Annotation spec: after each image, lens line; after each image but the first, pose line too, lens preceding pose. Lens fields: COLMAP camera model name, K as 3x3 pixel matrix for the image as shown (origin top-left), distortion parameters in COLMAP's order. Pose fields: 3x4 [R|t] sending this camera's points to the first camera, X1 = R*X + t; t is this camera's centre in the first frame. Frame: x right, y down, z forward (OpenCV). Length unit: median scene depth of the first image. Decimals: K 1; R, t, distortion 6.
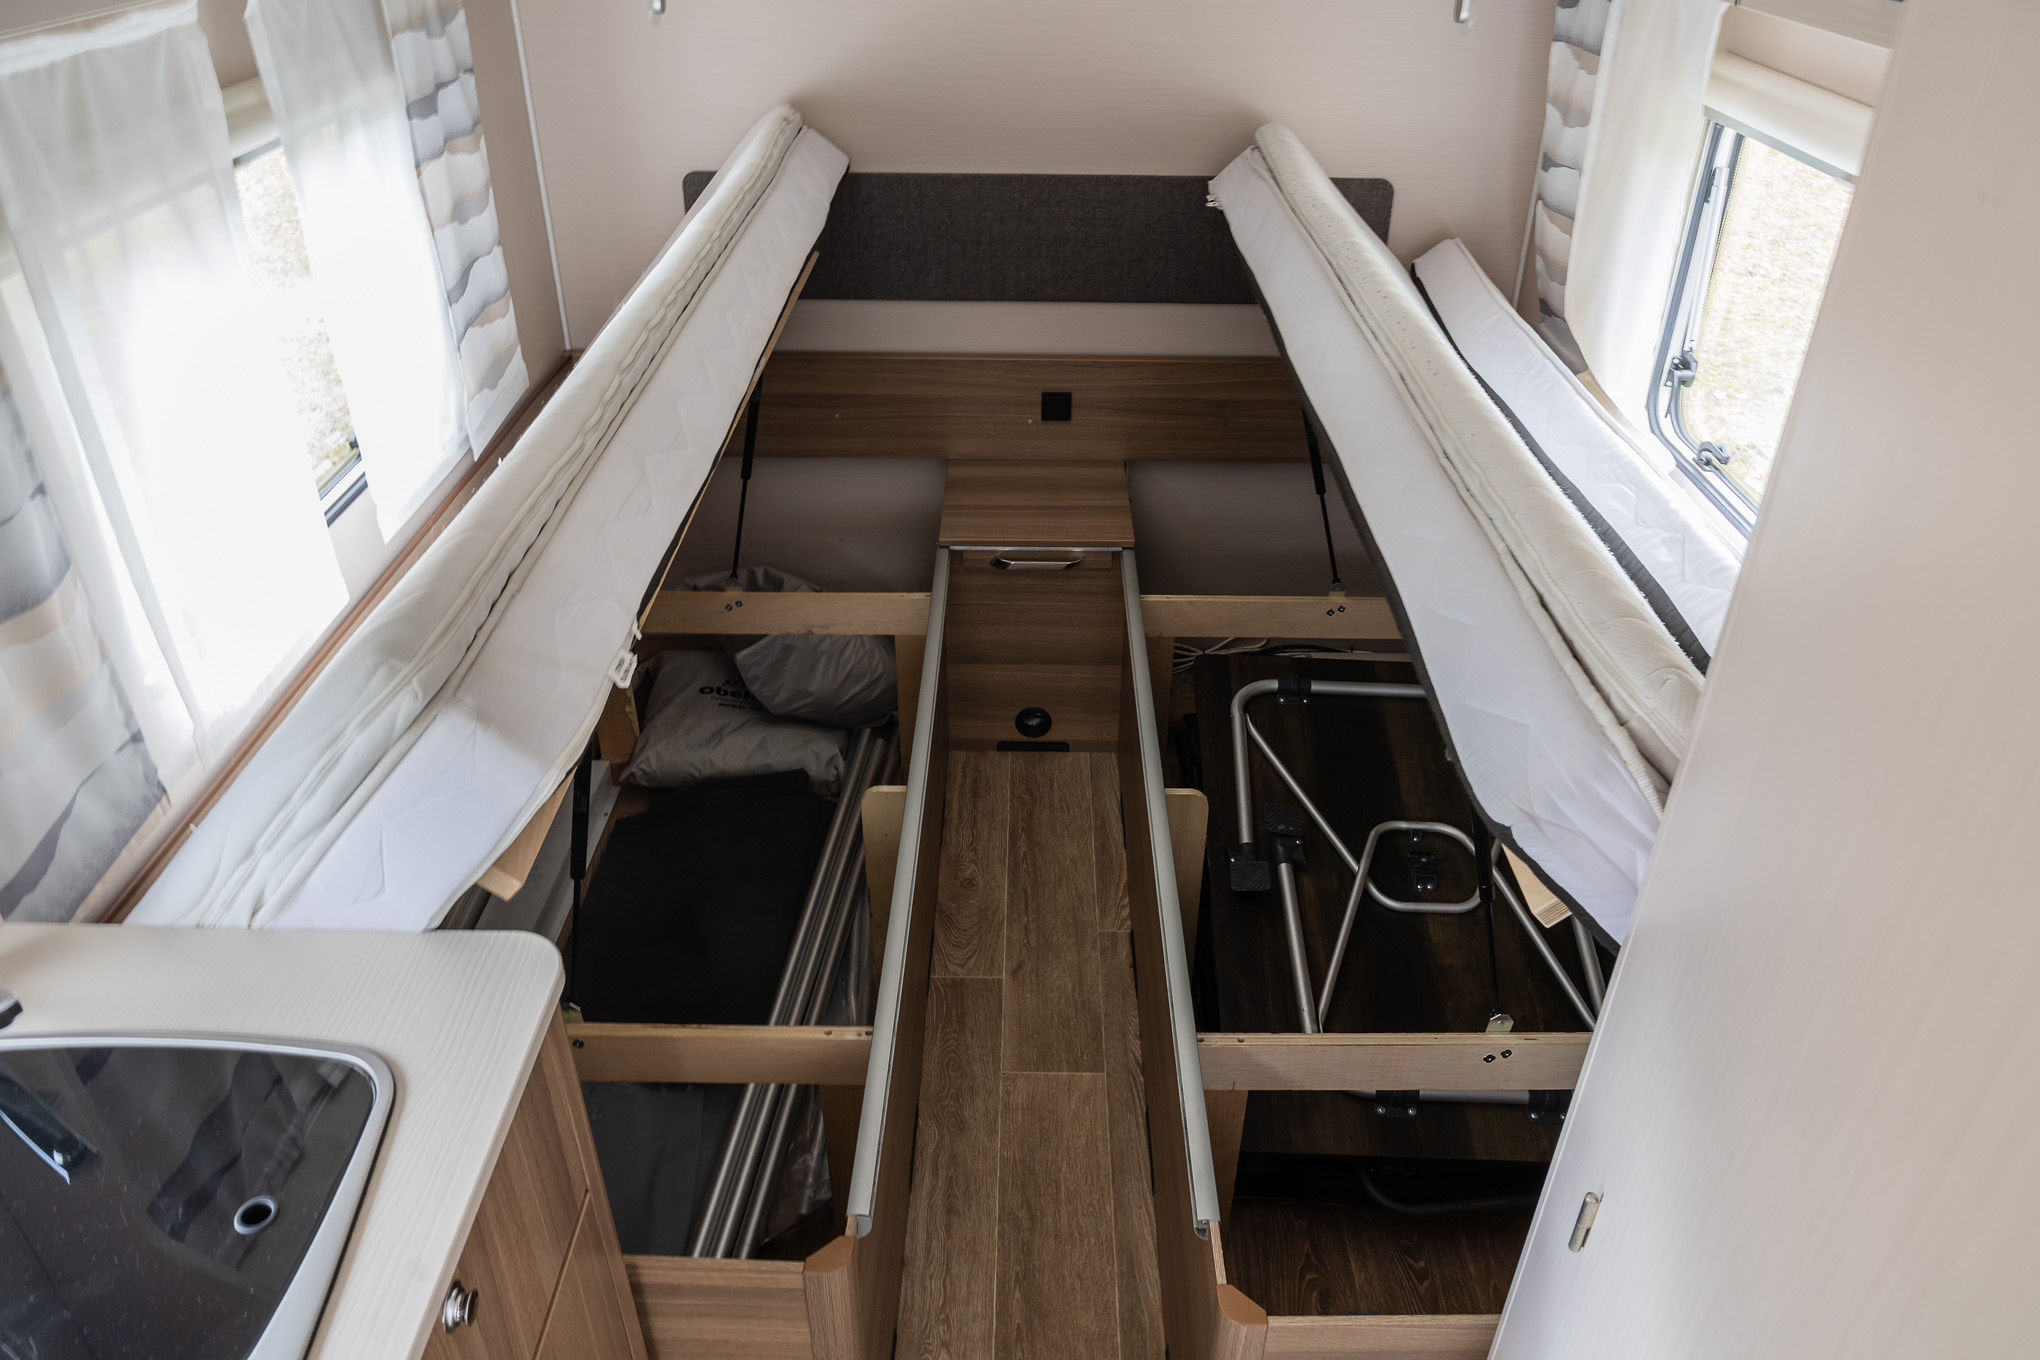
lens RADIAL K [[1436.3, 0, 1062.0], [0, 1436.3, 635.8], [0, 0, 1]] dist [-0.030422, 0.008994]
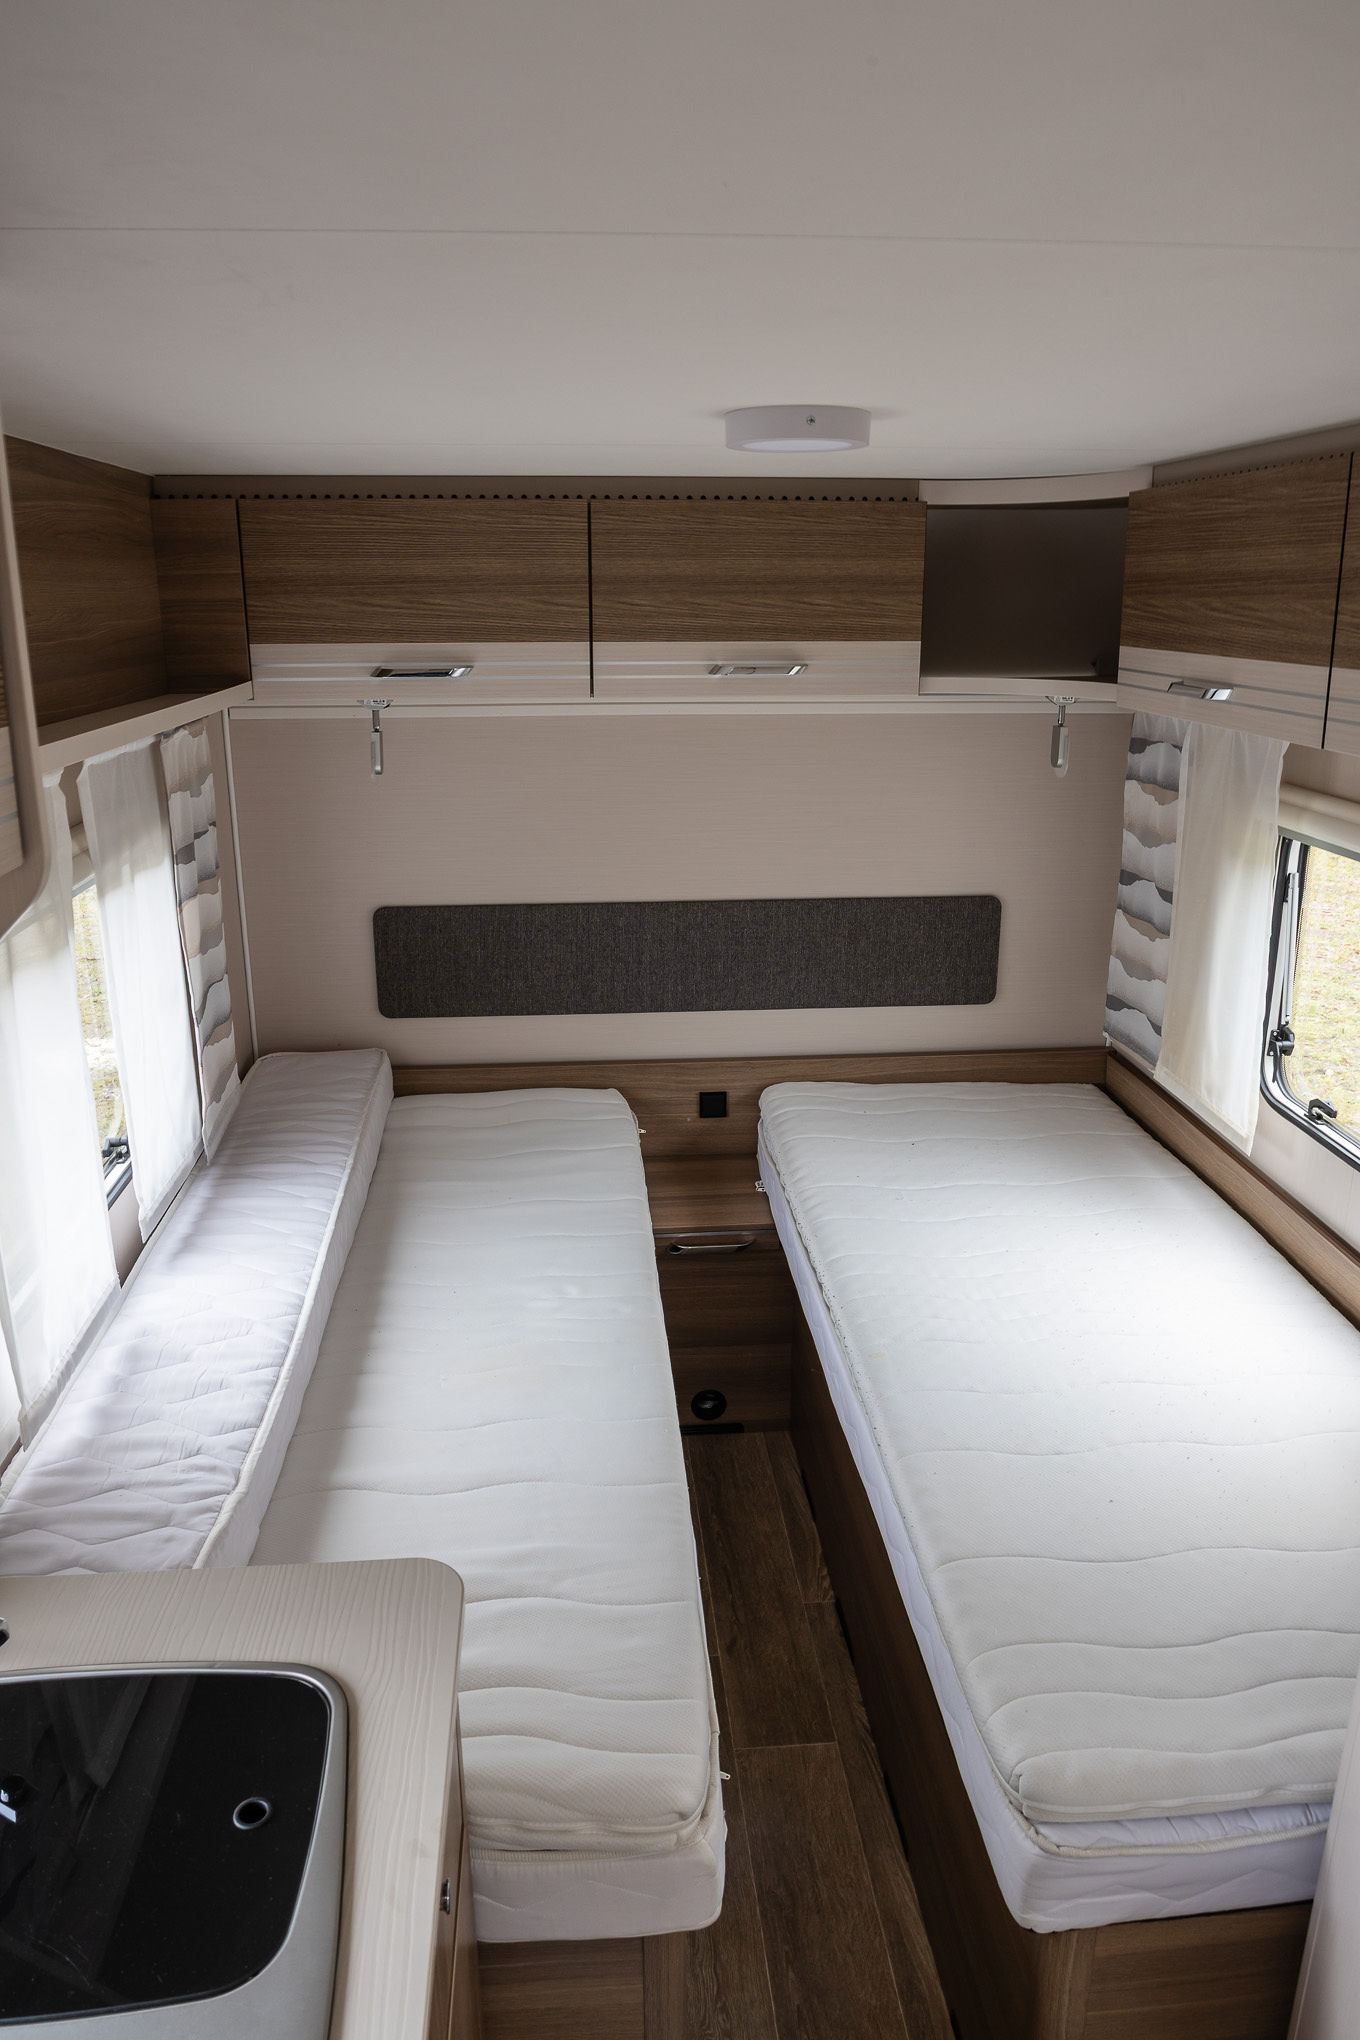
lens RADIAL K [[1436.3, 0, 711.7], [0, 1436.3, 993.3], [0, 0, 1]] dist [-0.030422, 0.008994]
pose [[0.995542, -0.034520, 0.087776, -0.128527], [0.055602, 0.966513, -0.250523, 0.042131], [-0.076189, 0.254287, 0.964123, -0.097231]]
